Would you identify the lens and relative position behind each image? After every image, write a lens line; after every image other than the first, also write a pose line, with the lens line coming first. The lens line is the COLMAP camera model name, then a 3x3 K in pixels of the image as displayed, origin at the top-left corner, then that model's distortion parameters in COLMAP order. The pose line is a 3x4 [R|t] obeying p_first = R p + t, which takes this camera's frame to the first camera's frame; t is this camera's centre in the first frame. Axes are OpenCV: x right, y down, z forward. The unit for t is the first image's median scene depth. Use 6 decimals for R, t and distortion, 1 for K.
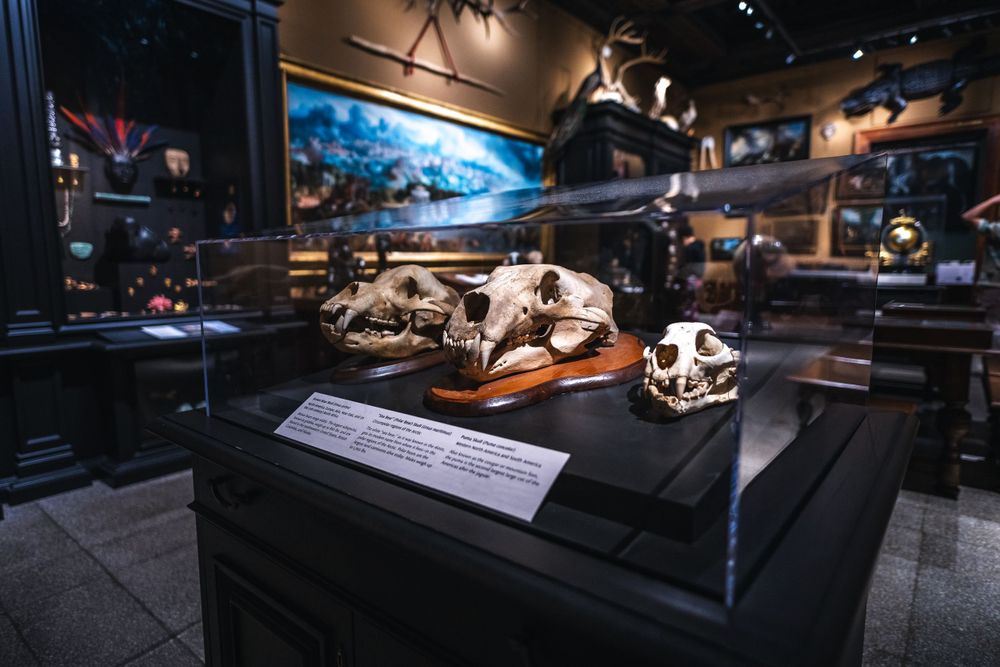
lens RADIAL K [[575.8, 0, 500.3], [0, 575.8, 328.7], [0, 0, 1]] dist [0.003441, 0.001749]
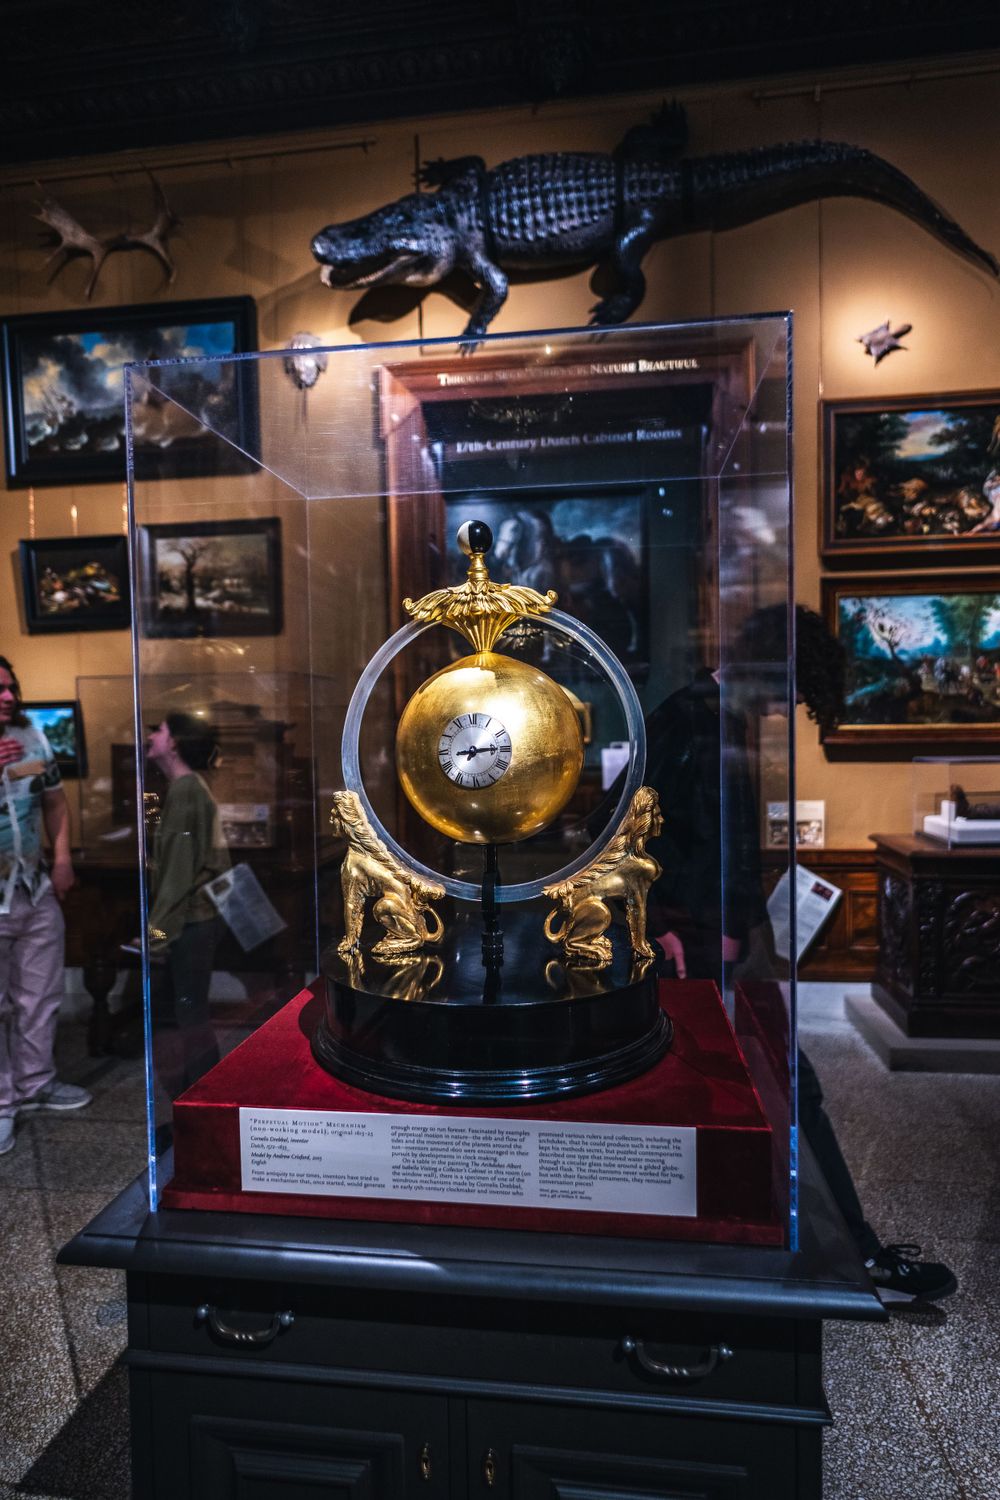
lens RADIAL K [[845.5, 0, 500.0], [0, 845.5, 750.0], [0, 0, 1]] dist [-0.000933, 0.001118]
pose [[0.854099, -0.032919, 0.519067, 0.407347], [0.075976, 0.995186, -0.061901, -0.096505], [-0.514531, 0.092307, 0.852489, 0.568856]]
